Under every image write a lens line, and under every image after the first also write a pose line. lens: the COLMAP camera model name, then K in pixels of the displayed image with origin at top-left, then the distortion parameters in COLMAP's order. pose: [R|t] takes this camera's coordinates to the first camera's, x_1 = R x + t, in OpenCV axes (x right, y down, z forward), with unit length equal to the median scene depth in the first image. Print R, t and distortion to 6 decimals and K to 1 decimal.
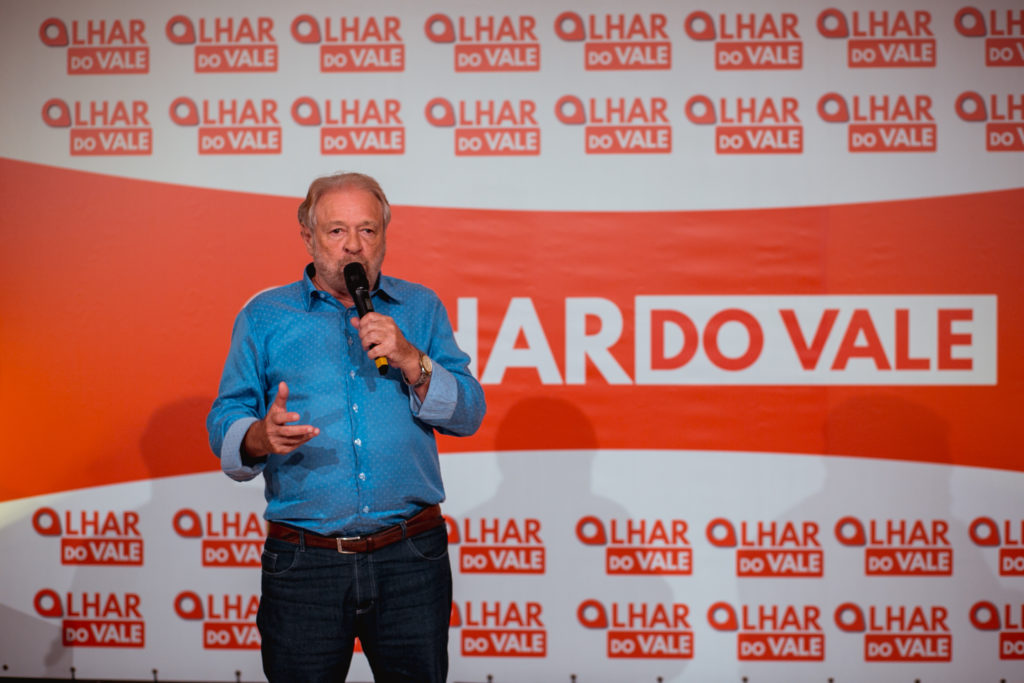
lens RADIAL K [[2519.4, 0, 505.7], [0, 2519.4, 345.9], [0, 0, 1]] dist [-0.116618, 0.000000]
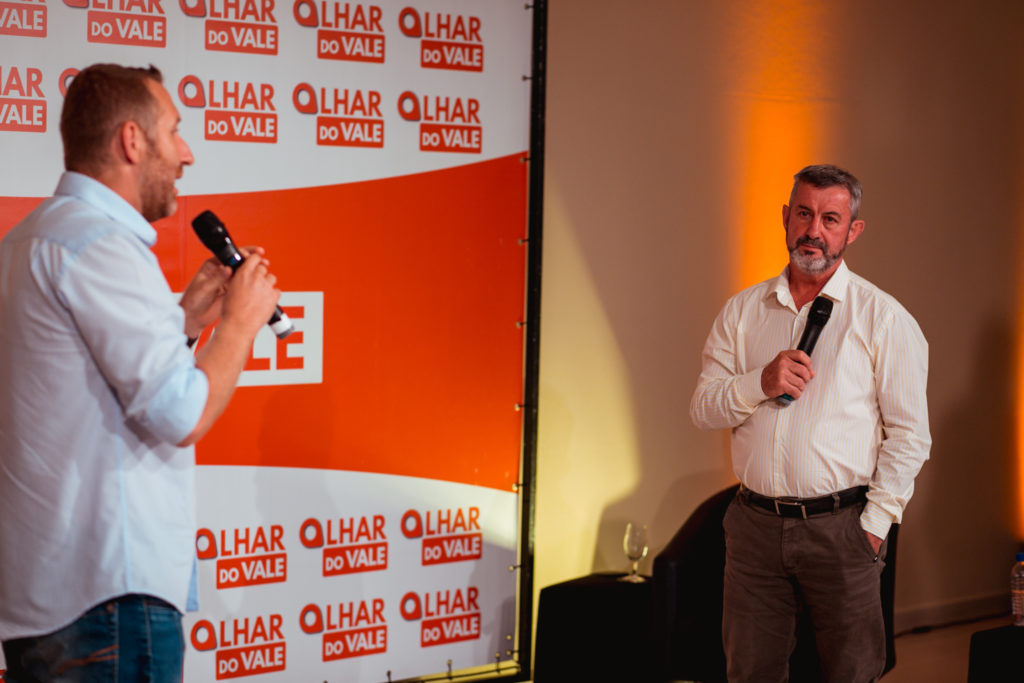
lens RADIAL K [[2519.4, 0, 517.9], [0, 2519.4, 339.4], [0, 0, 1]] dist [-0.116618, 0.000000]
pose [[0.613281, -0.020205, 0.789607, -0.529050], [0.002713, 0.999721, 0.023474, -0.024216], [-0.789860, -0.012254, 0.613164, 0.329611]]
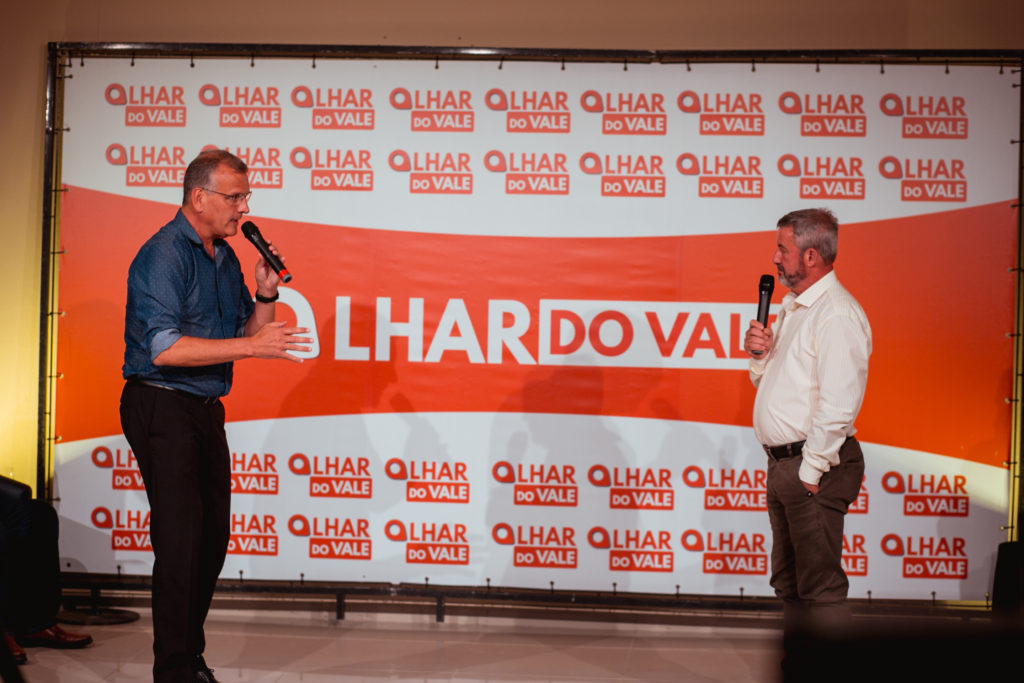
lens RADIAL K [[2519.4, 0, 518.2], [0, 2519.4, 343.4], [0, 0, 1]] dist [-0.116618, 0.000000]
pose [[0.999685, 0.022744, -0.010591, 0.054785], [-0.022762, 0.999740, -0.001628, 0.006351], [0.010551, 0.001869, 0.999943, -0.356518]]
